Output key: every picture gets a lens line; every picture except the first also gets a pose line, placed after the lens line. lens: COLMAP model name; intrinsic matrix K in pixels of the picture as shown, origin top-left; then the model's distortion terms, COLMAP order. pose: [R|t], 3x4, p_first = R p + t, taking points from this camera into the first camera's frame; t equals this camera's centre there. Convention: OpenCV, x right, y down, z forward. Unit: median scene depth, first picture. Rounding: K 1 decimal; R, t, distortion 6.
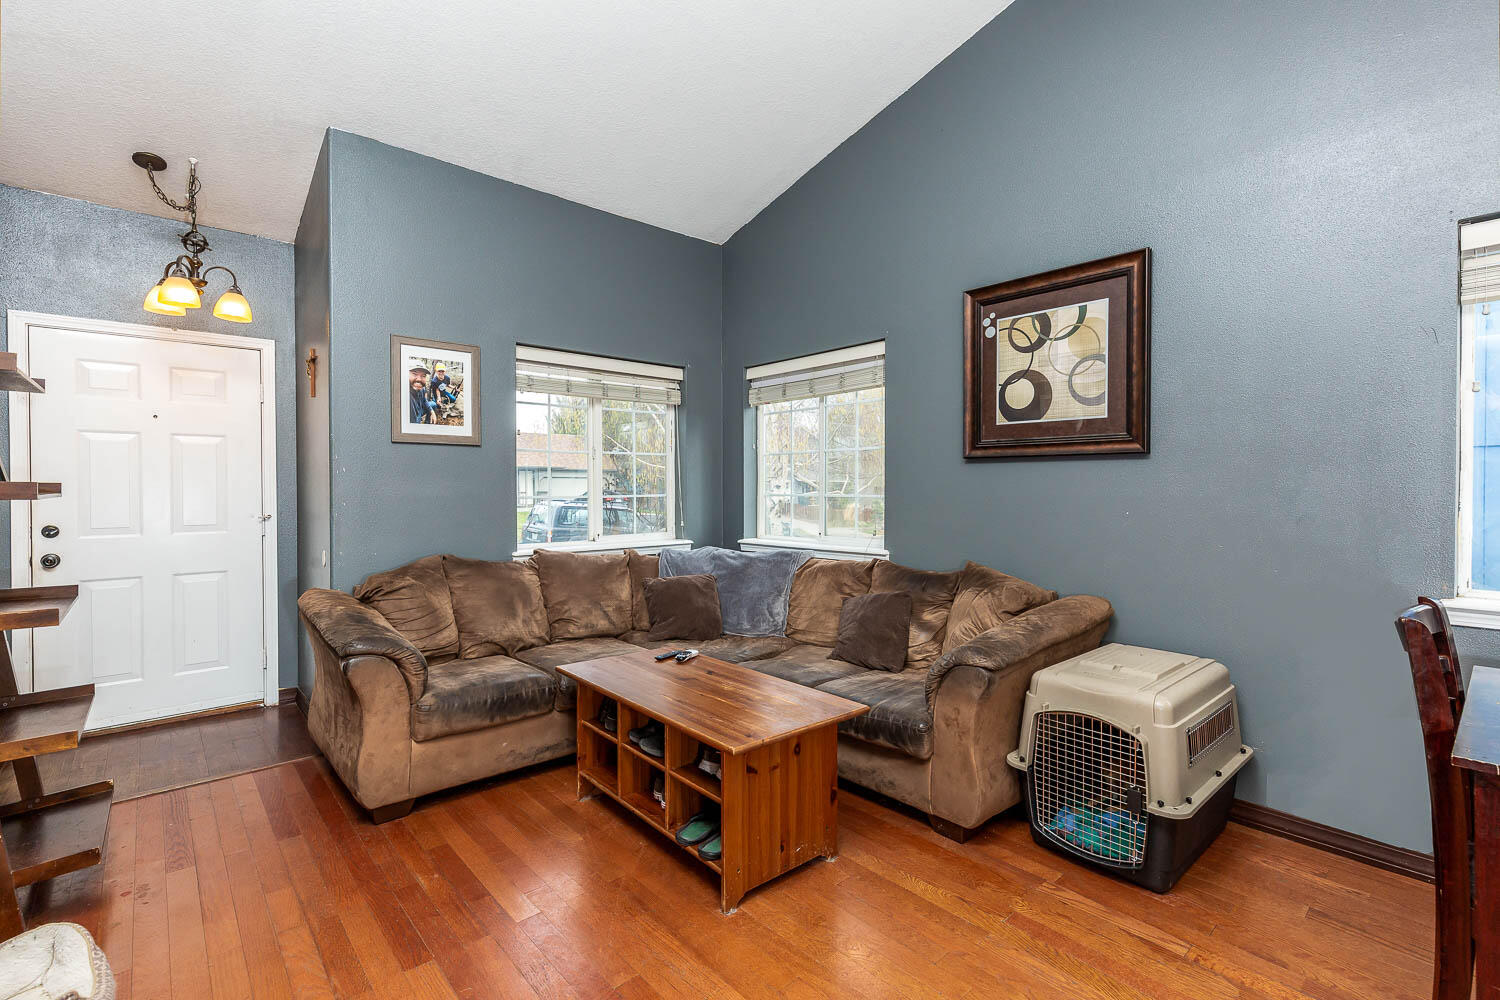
lens RADIAL K [[679.6, 0, 773.1], [0, 679.6, 492.2], [0, 0, 1]] dist [0.010767, -0.002980]
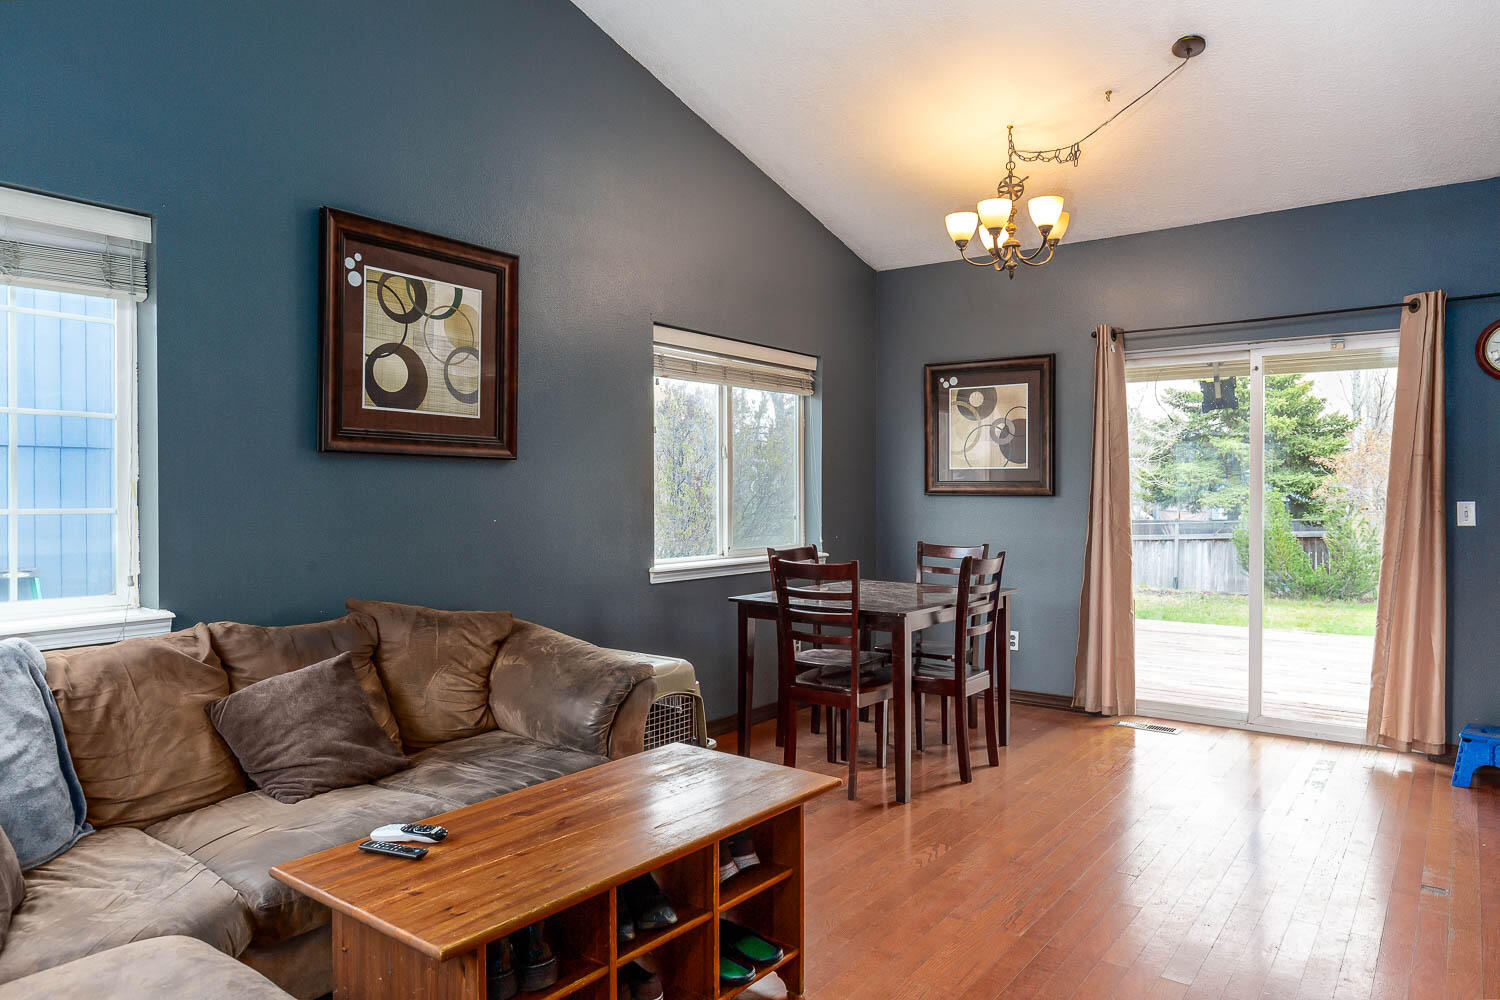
lens RADIAL K [[1029.0, 0, 697.4], [0, 1029.0, 492.1], [0, 0, 1]] dist [-0.003475, -0.003631]
pose [[-0.182145, -0.000674, 0.983271, -0.765016], [0.002815, 0.999995, 0.001207, -0.008717], [-0.983268, 0.002988, -0.182143, 0.786787]]
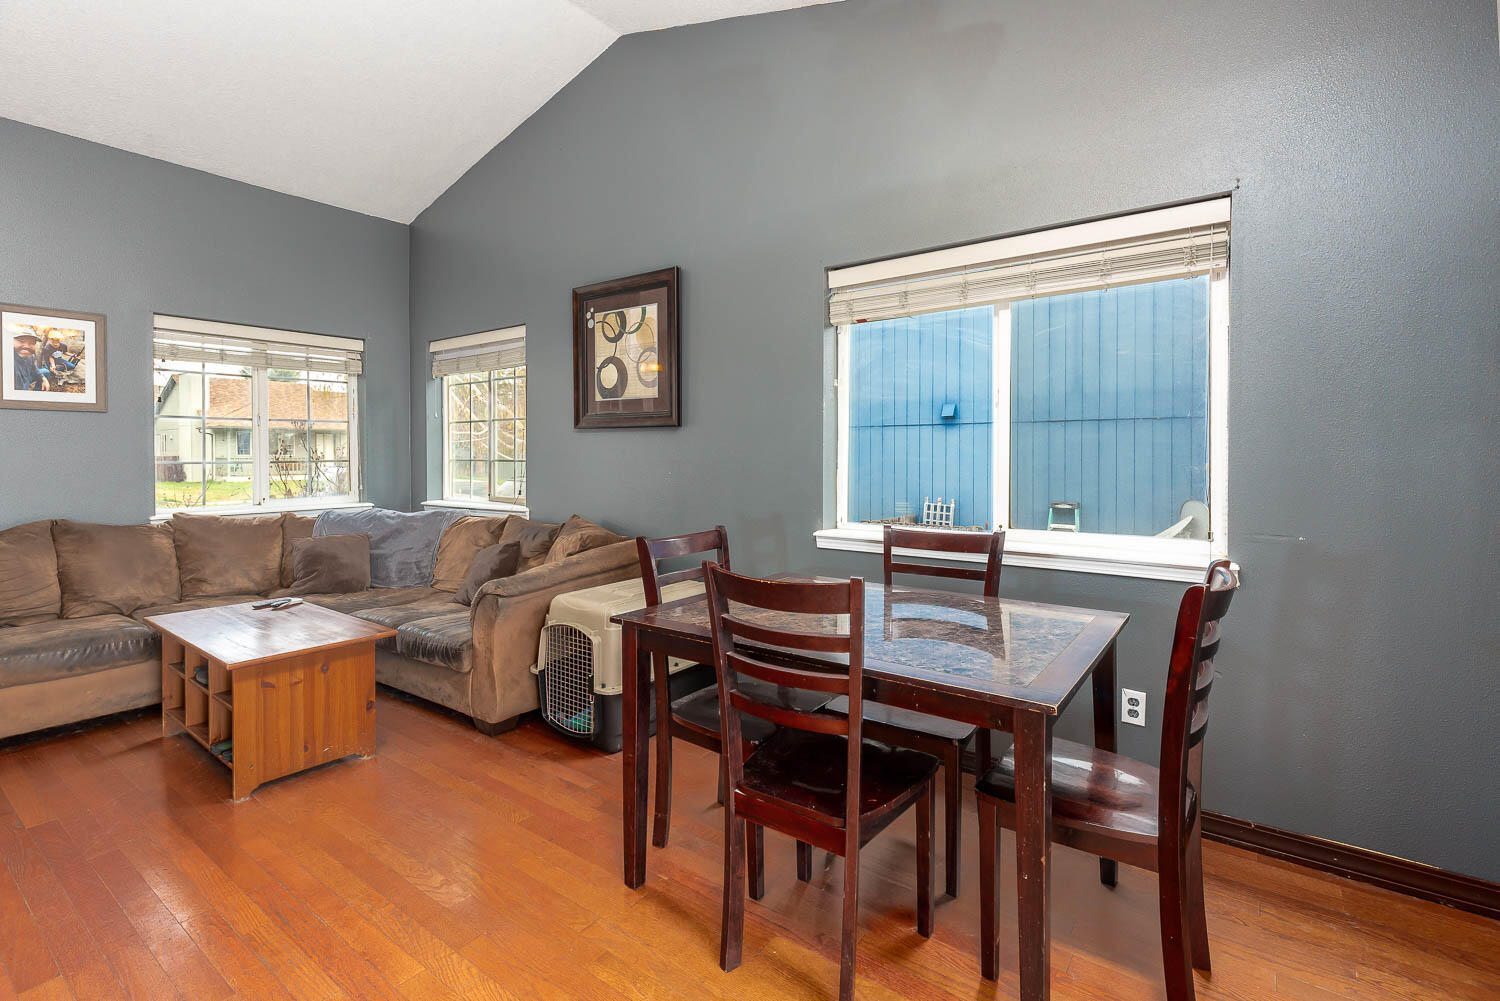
lens RADIAL K [[679.6, 0, 762.1], [0, 679.6, 460.4], [0, 0, 1]] dist [0.010767, -0.002980]
pose [[0.978285, -0.003951, 0.207225, 0.340865], [0.002813, 0.999979, 0.005785, 0.000078], [-0.207243, -0.005077, 0.978276, -0.222812]]
